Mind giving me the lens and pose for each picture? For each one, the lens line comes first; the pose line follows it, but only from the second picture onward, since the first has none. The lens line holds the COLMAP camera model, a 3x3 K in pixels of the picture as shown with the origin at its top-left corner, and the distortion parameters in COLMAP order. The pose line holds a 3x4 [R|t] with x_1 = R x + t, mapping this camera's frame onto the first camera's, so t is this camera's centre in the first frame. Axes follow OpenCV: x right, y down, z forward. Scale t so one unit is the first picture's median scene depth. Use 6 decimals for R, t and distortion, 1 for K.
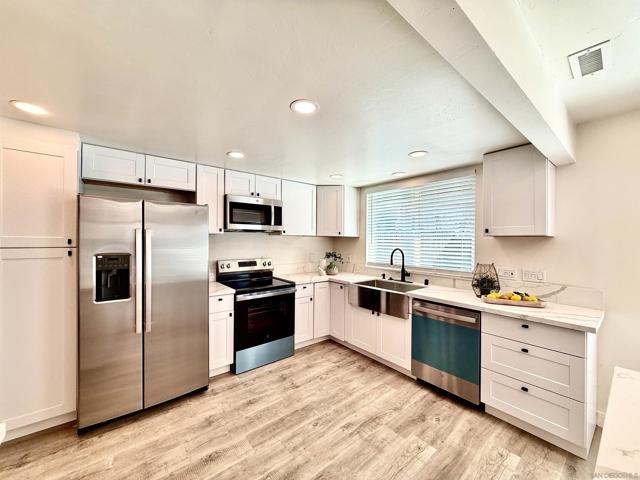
lens RADIAL K [[255.1, 0, 317.9], [0, 255.1, 239.1], [0, 0, 1]] dist [0.001319, -0.000520]
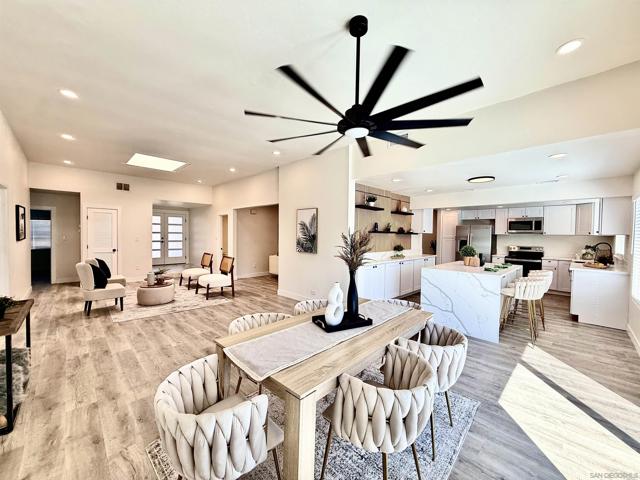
lens RADIAL K [[255.1, 0, 317.9], [0, 255.1, 242.2], [0, 0, 1]] dist [0.001319, -0.000520]
pose [[0.101653, 0.022434, -0.994567, 1.748473], [-0.005092, 0.999744, 0.022030, 0.008313], [0.994807, 0.002825, 0.101741, -0.987155]]
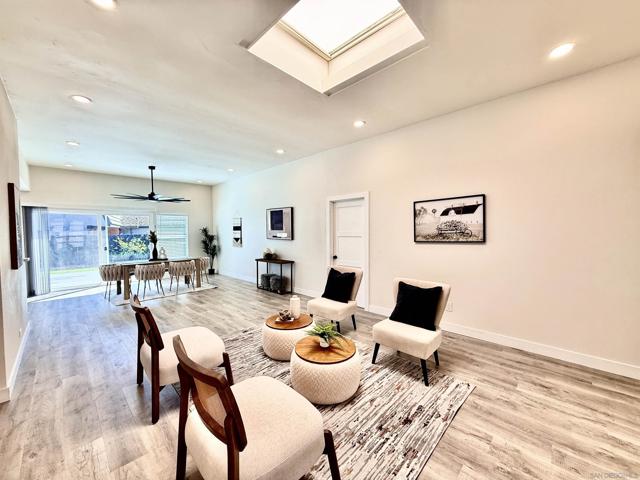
lens RADIAL K [[255.1, 0, 317.6], [0, 255.1, 240.1], [0, 0, 1]] dist [0.001319, -0.000520]
pose [[-0.122708, -0.041754, 0.991564, -0.902088], [-0.000345, 0.999116, 0.042030, -0.020484], [-0.992443, 0.004816, -0.122614, -1.826851]]
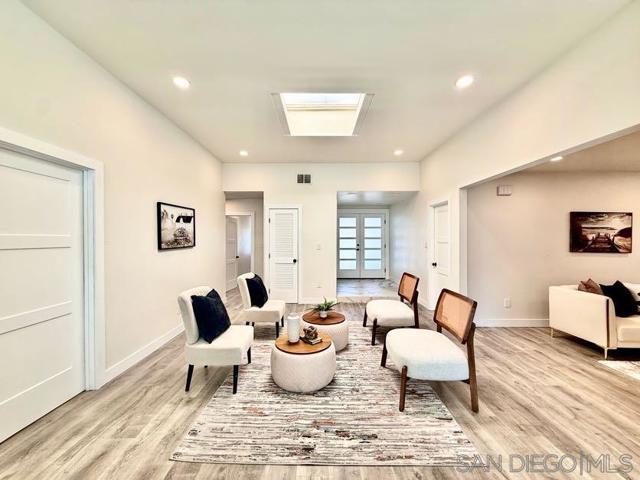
lens RADIAL K [[255.1, 0, 317.9], [0, 255.1, 238.8], [0, 0, 1]] dist [0.001319, -0.000520]
pose [[-0.628295, -0.010076, -0.777910, 0.642352], [0.002310, 0.999888, -0.014817, 0.012870], [0.777972, -0.011106, -0.628201, -1.298632]]
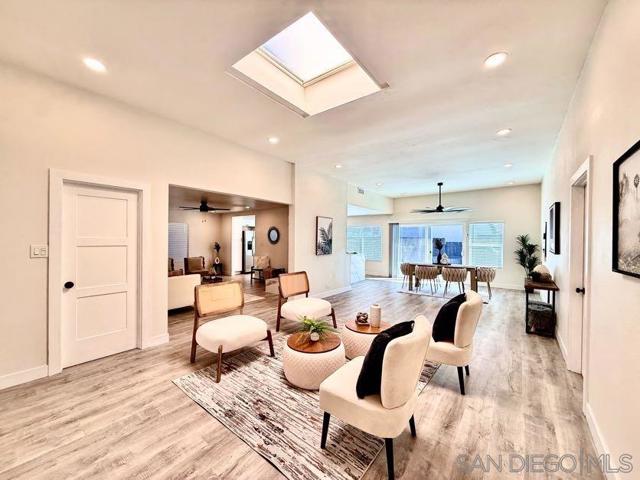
lens RADIAL K [[255.1, 0, 318.9], [0, 255.1, 239.3], [0, 0, 1]] dist [0.001319, -0.000520]
pose [[0.973919, 0.000370, 0.226894, -0.361554], [-0.002223, 0.999966, 0.007913, -0.017918], [-0.226883, -0.008211, 0.973887, -2.750234]]
